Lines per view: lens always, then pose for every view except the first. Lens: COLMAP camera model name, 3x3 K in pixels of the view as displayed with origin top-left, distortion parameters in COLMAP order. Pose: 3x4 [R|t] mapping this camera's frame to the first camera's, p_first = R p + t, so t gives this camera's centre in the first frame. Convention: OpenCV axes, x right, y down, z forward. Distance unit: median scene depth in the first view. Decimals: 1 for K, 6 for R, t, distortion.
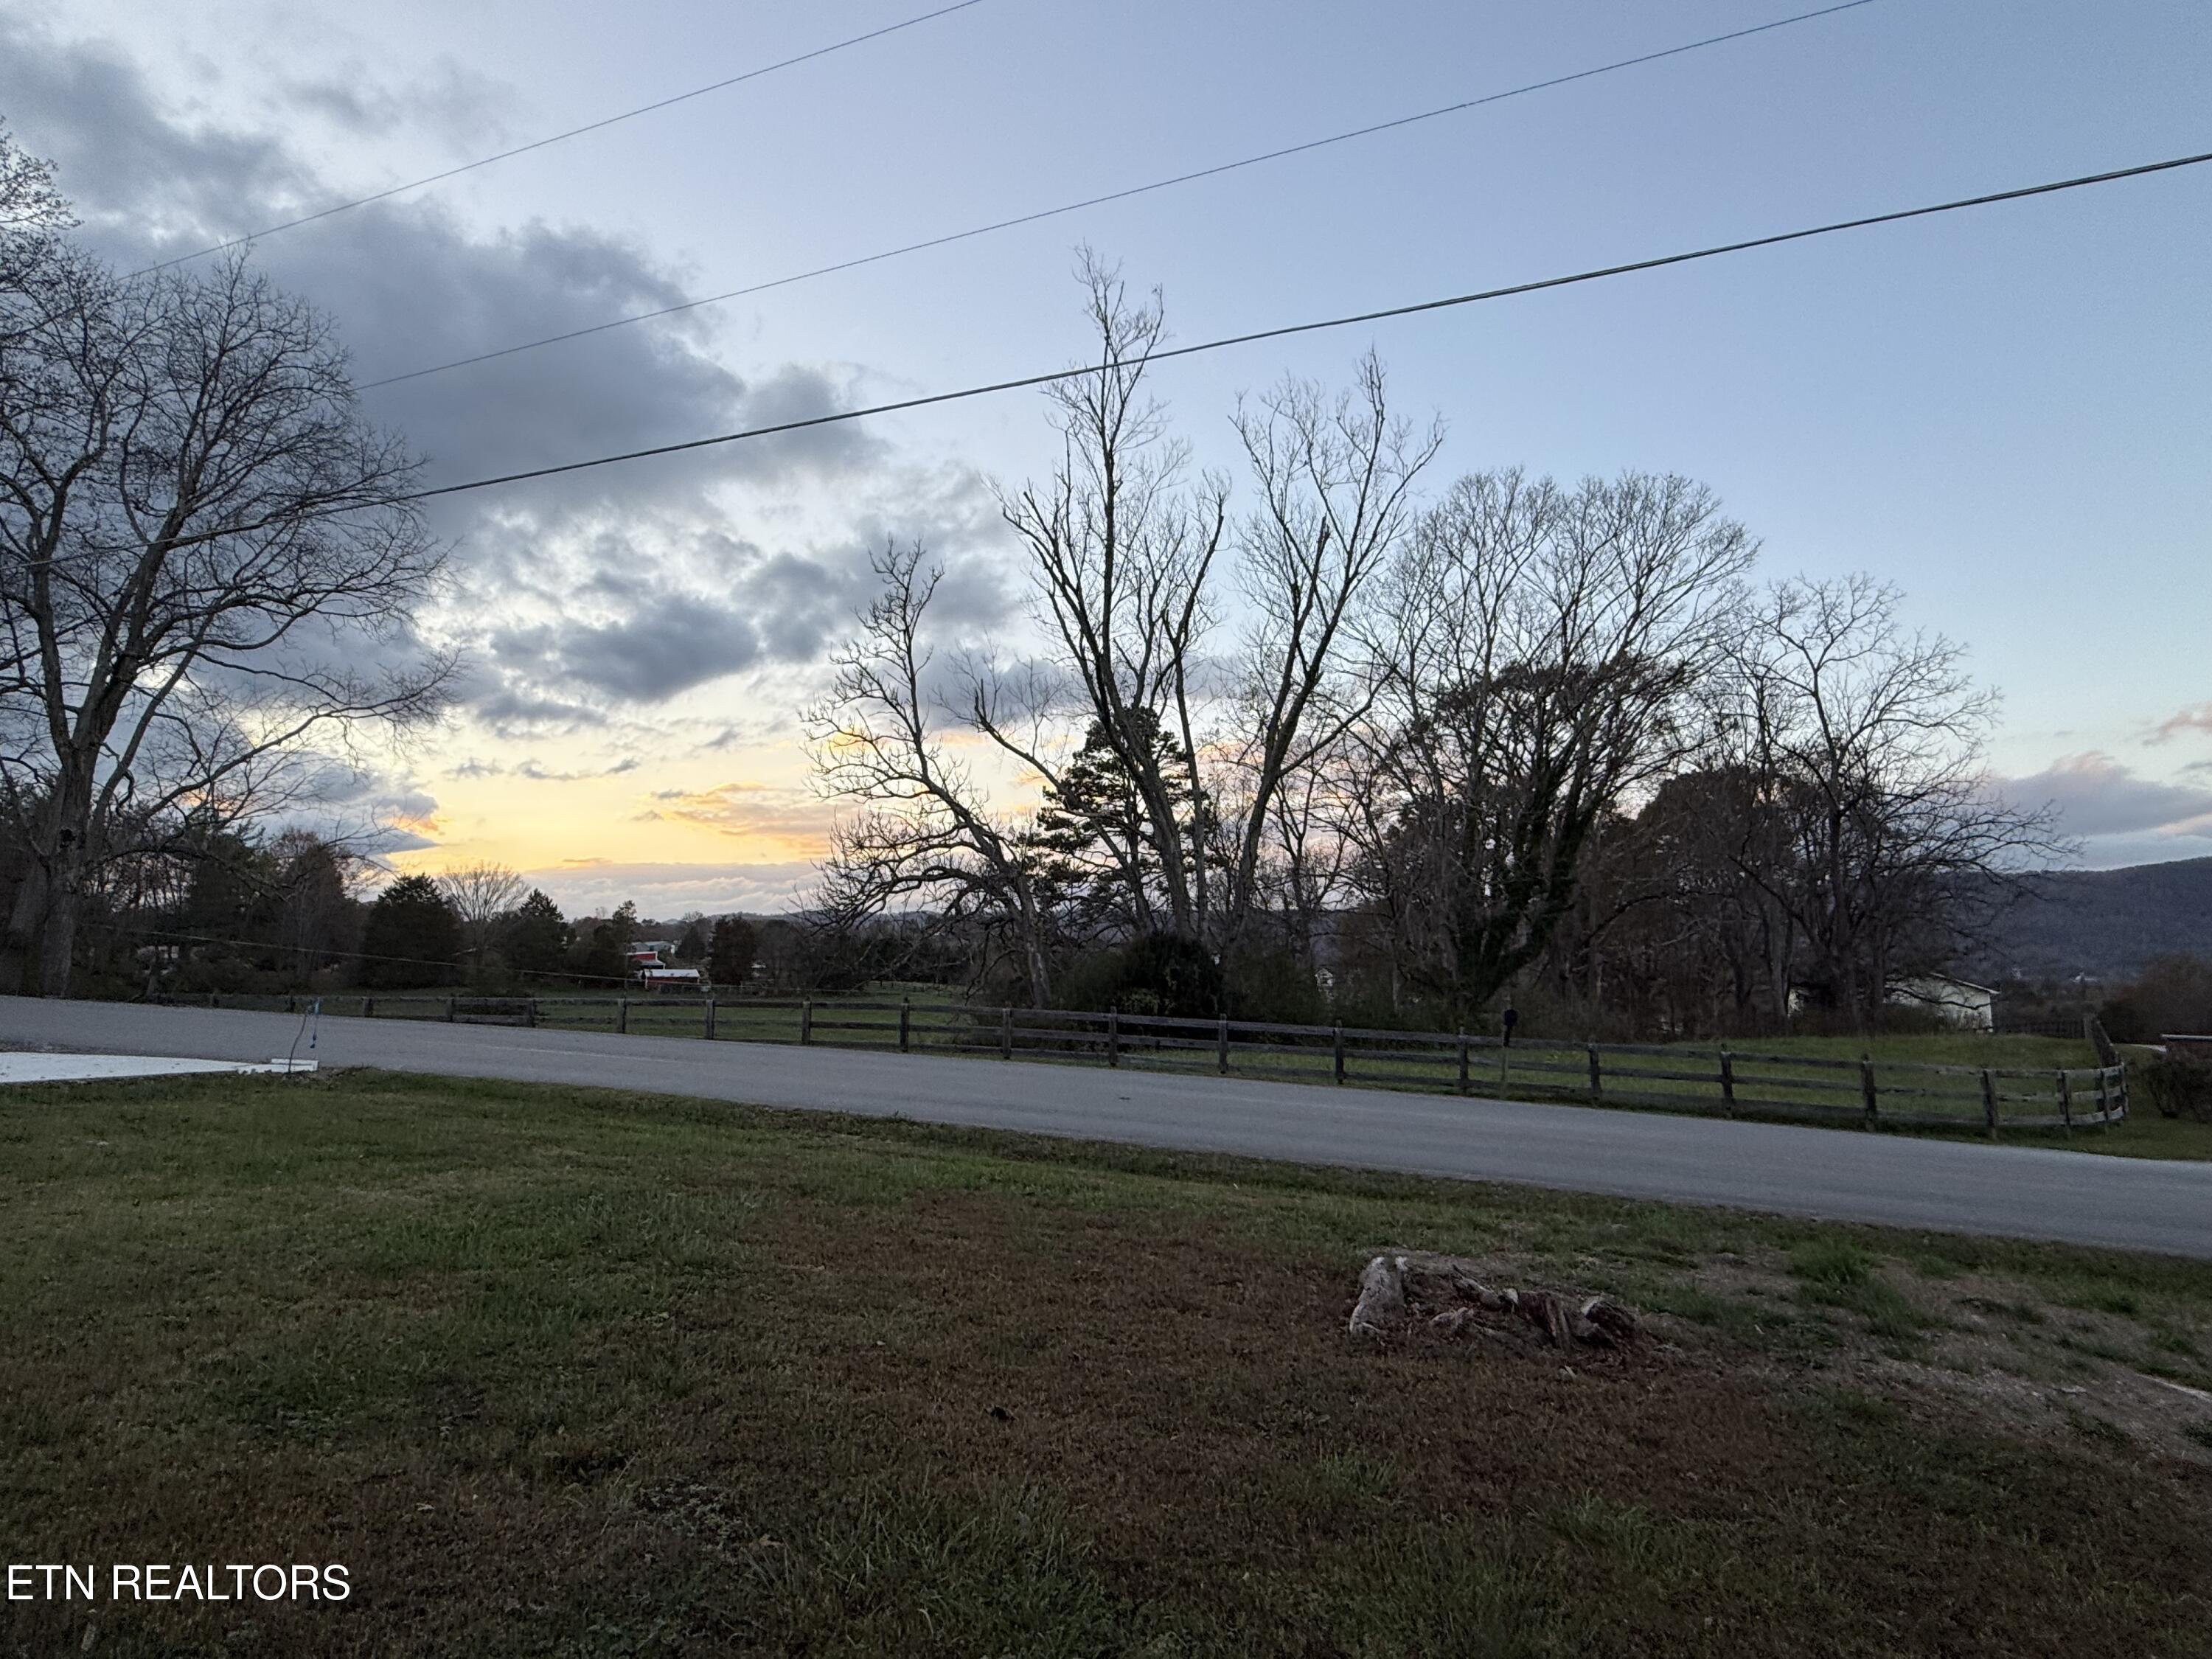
lens RADIAL K [[1129.5, 0, 1120.0], [0, 1129.5, 840.0], [0, 0, 1]] dist [-0.003216, 0.000499]
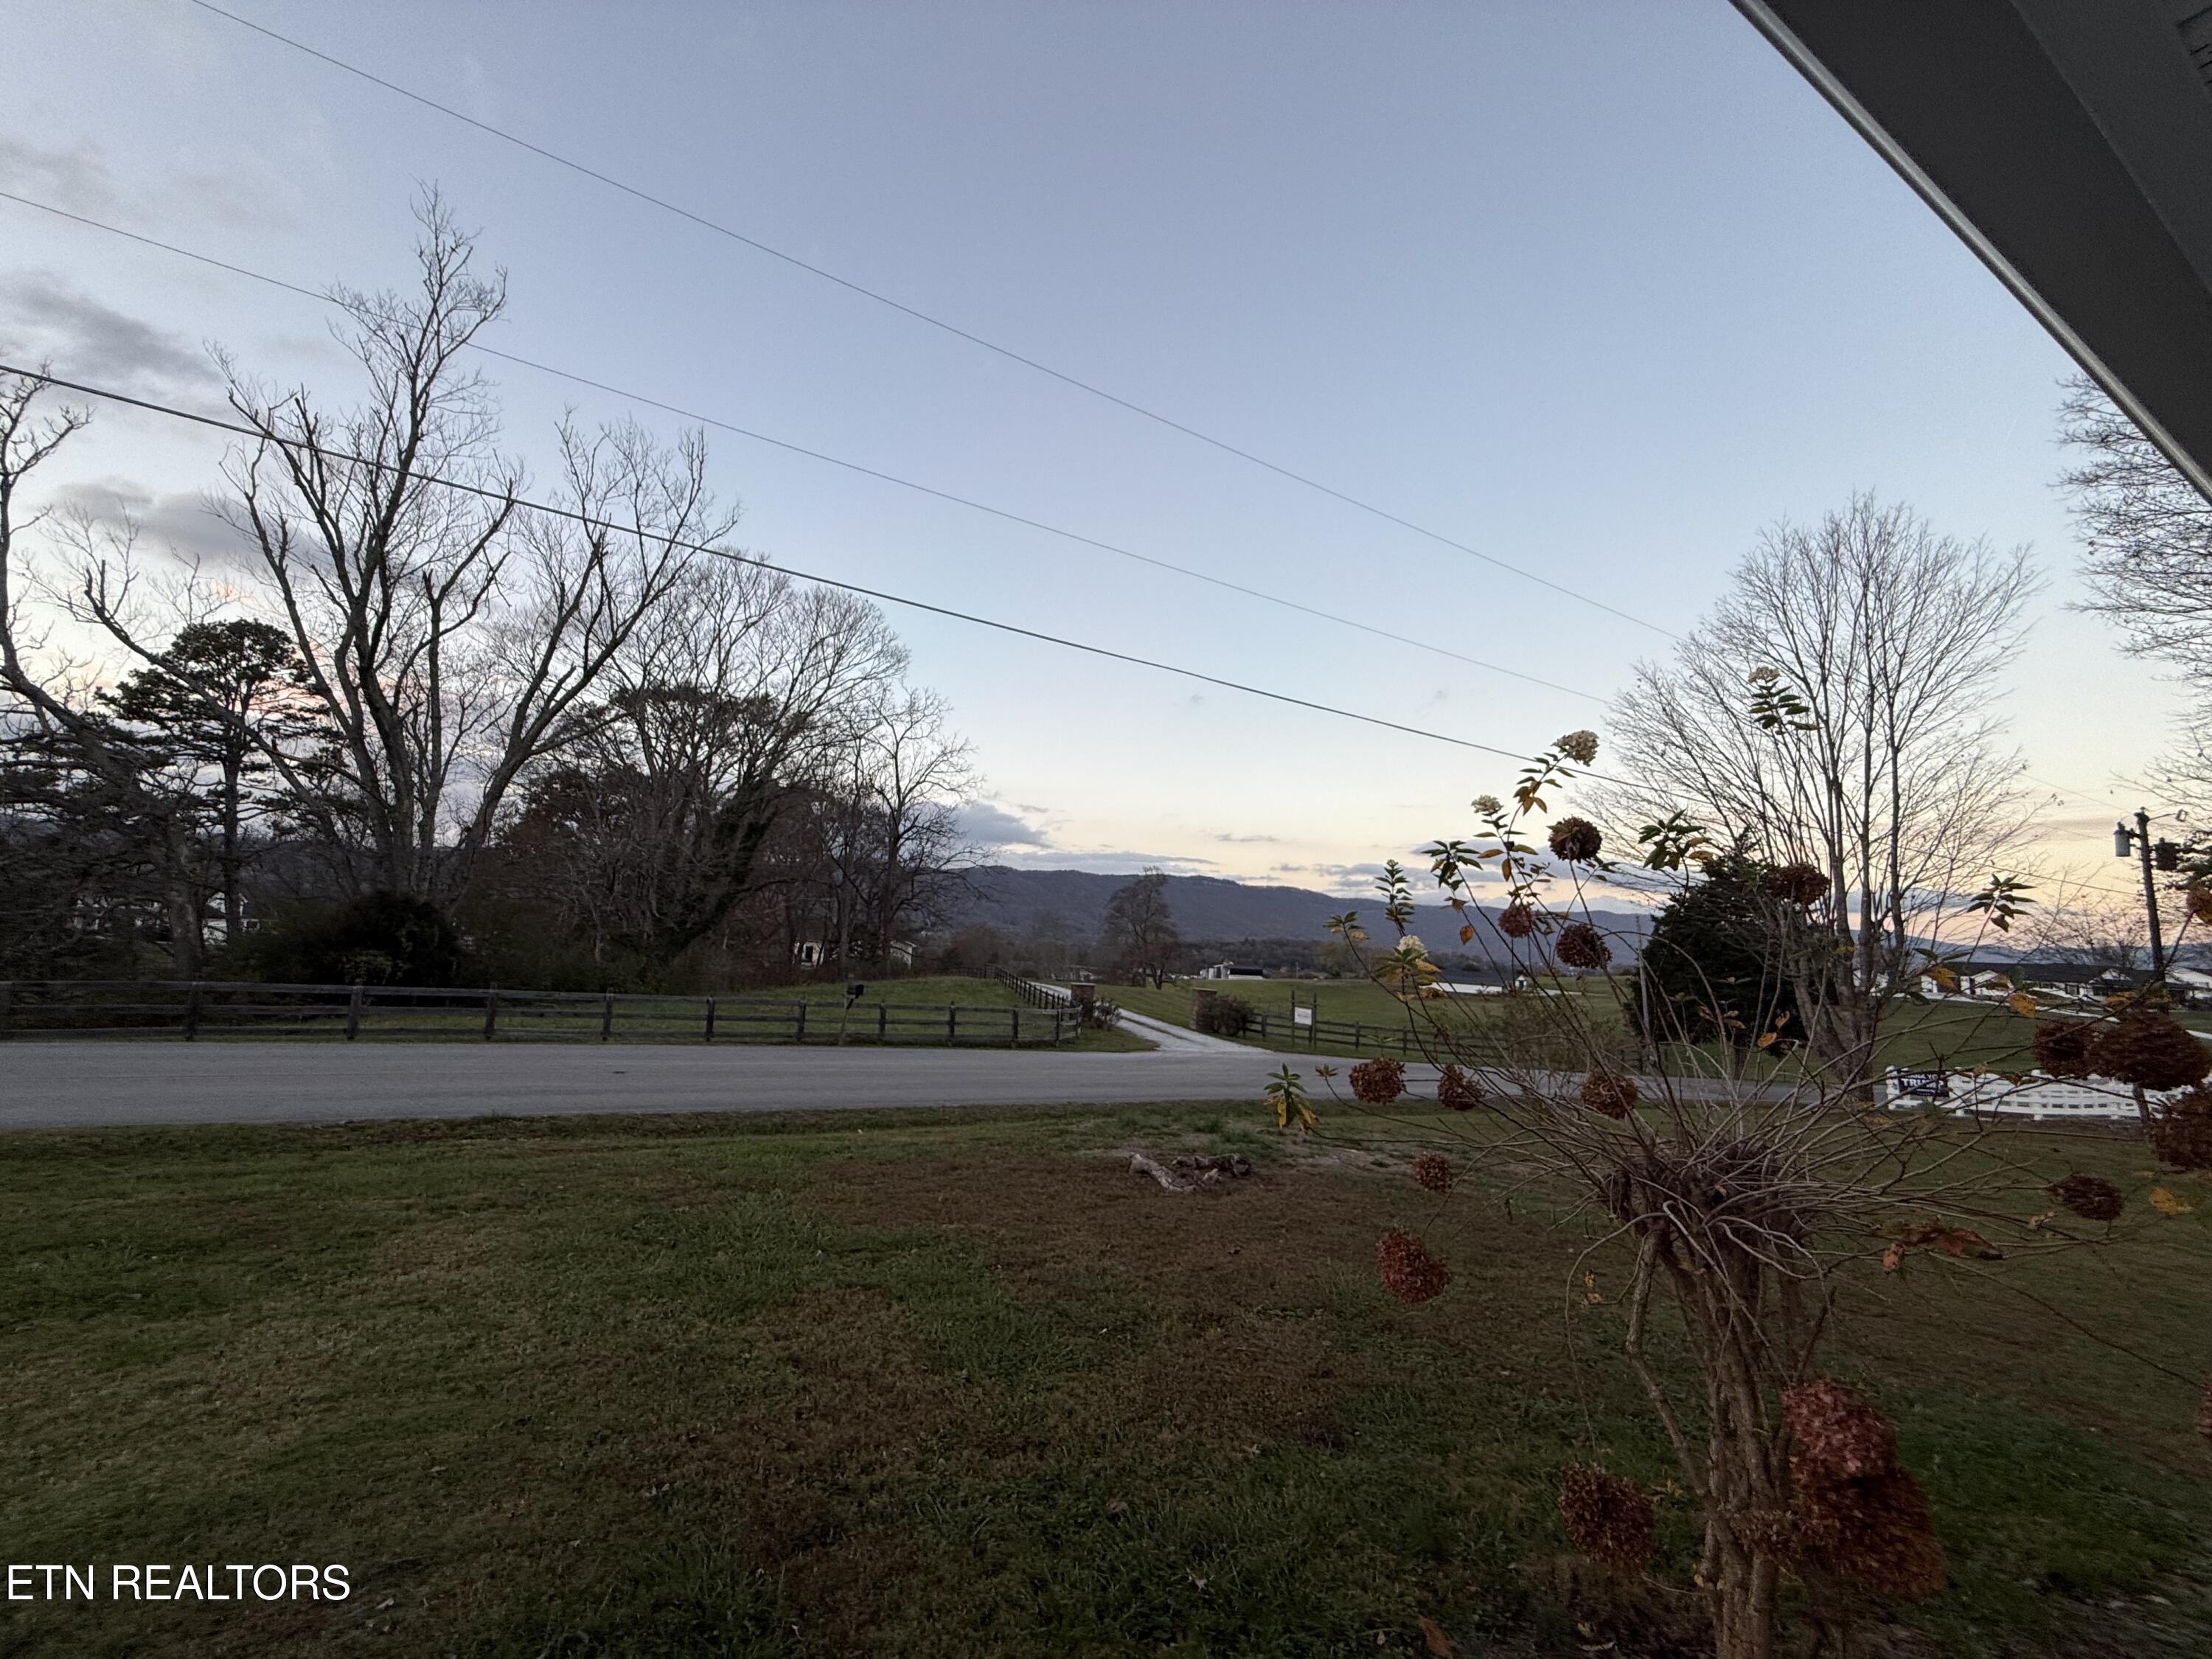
lens RADIAL K [[891.1, 0, 1108.9], [0, 891.1, 831.0], [0, 0, 1]] dist [-0.001557, -0.000103]
pose [[0.601913, 0.115589, 0.790152, -0.285046], [-0.131063, 0.990351, -0.045035, -0.026123], [-0.787733, -0.076453, 0.611254, 0.043399]]
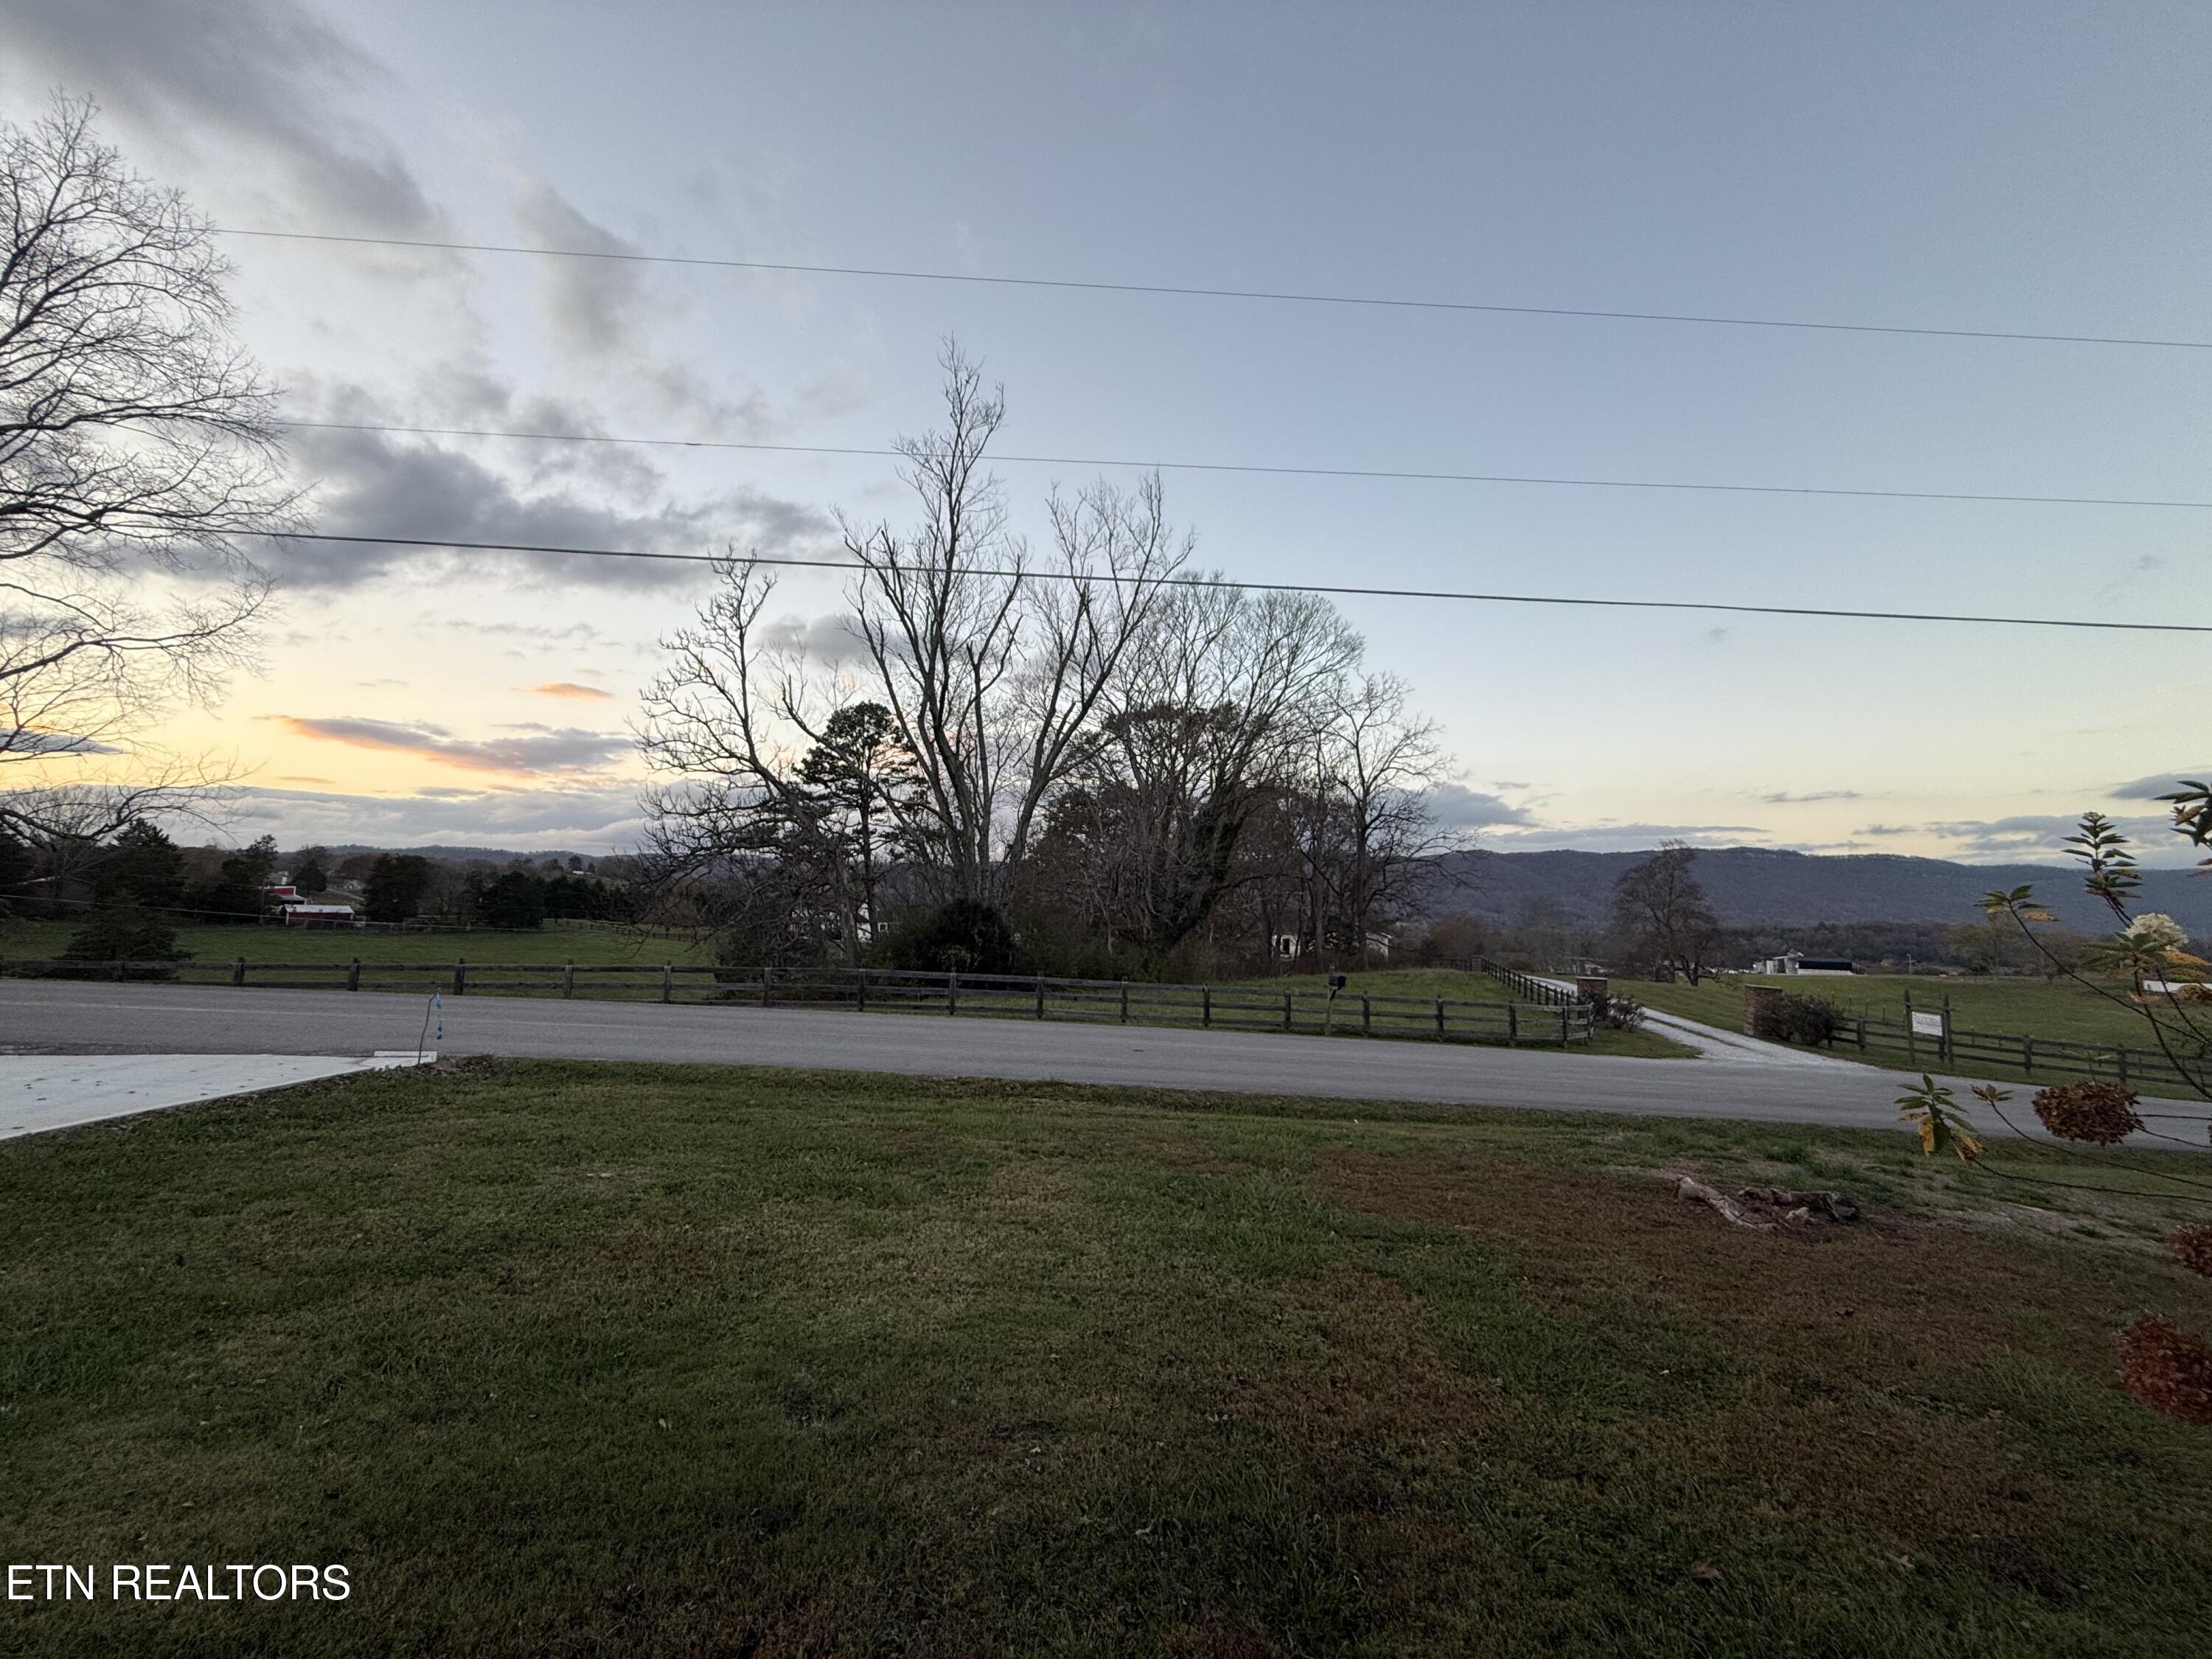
lens RADIAL K [[891.1, 0, 1095.9], [0, 891.1, 832.3], [0, 0, 1]] dist [-0.001557, -0.000103]
pose [[0.922803, 0.050180, 0.381990, -0.291706], [-0.061294, 0.997975, 0.016975, -0.026214], [-0.380365, -0.039079, 0.924010, 0.042411]]
